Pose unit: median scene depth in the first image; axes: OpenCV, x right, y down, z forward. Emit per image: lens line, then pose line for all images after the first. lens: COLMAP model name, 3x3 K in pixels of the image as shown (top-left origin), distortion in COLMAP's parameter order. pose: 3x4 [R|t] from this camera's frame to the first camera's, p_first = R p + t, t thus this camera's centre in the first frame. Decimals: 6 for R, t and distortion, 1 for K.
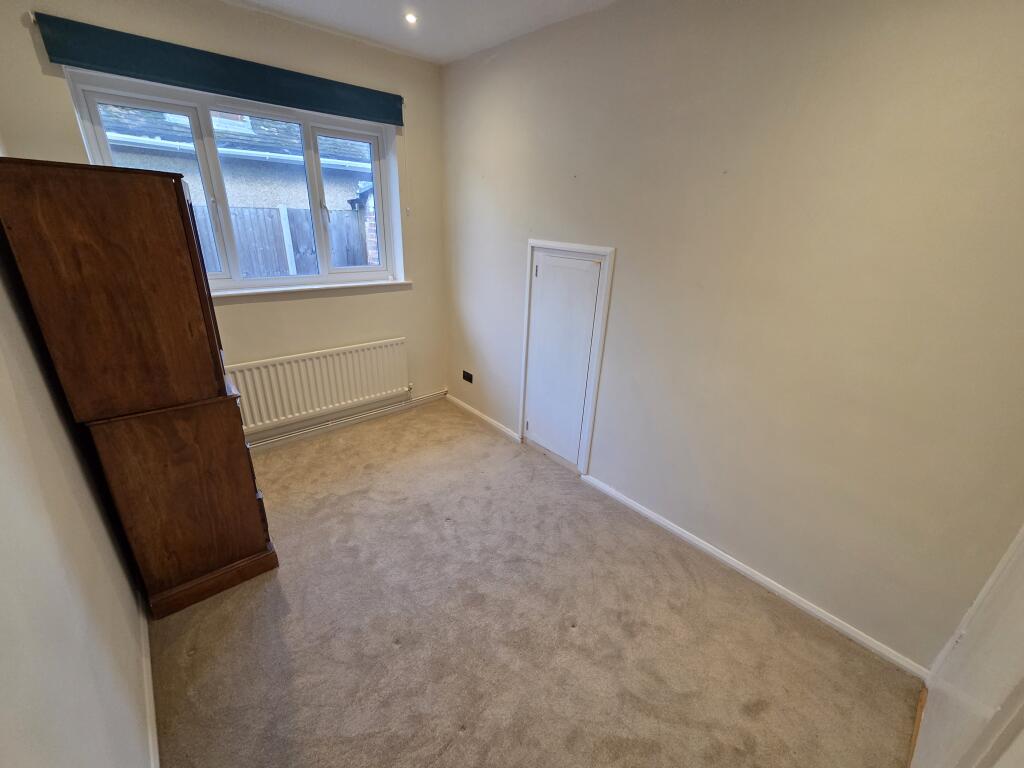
lens RADIAL K [[420.4, 0, 511.7], [0, 420.4, 386.0], [0, 0, 1]] dist [-0.001107, -0.000428]
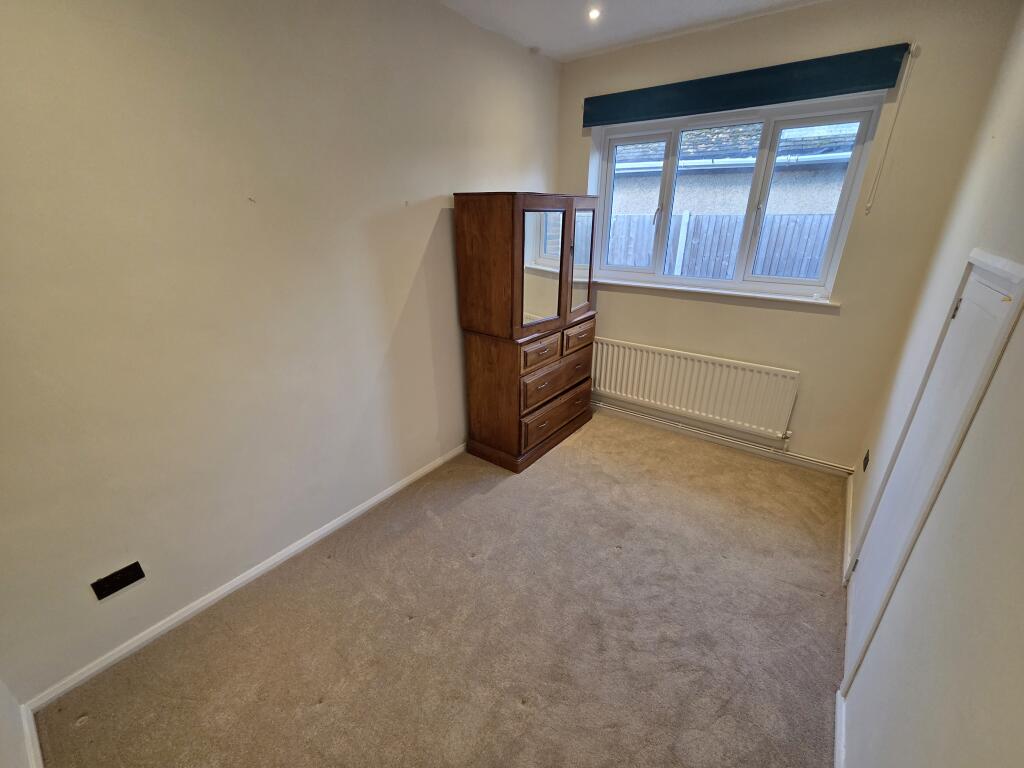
lens RADIAL K [[420.4, 0, 511.7], [0, 420.4, 386.0], [0, 0, 1]] dist [-0.001107, -0.000428]
pose [[0.200034, 0.332170, -0.921764, 0.489807], [-0.355806, 0.901181, 0.247538, -0.130011], [0.912901, 0.278453, 0.298455, 0.394571]]
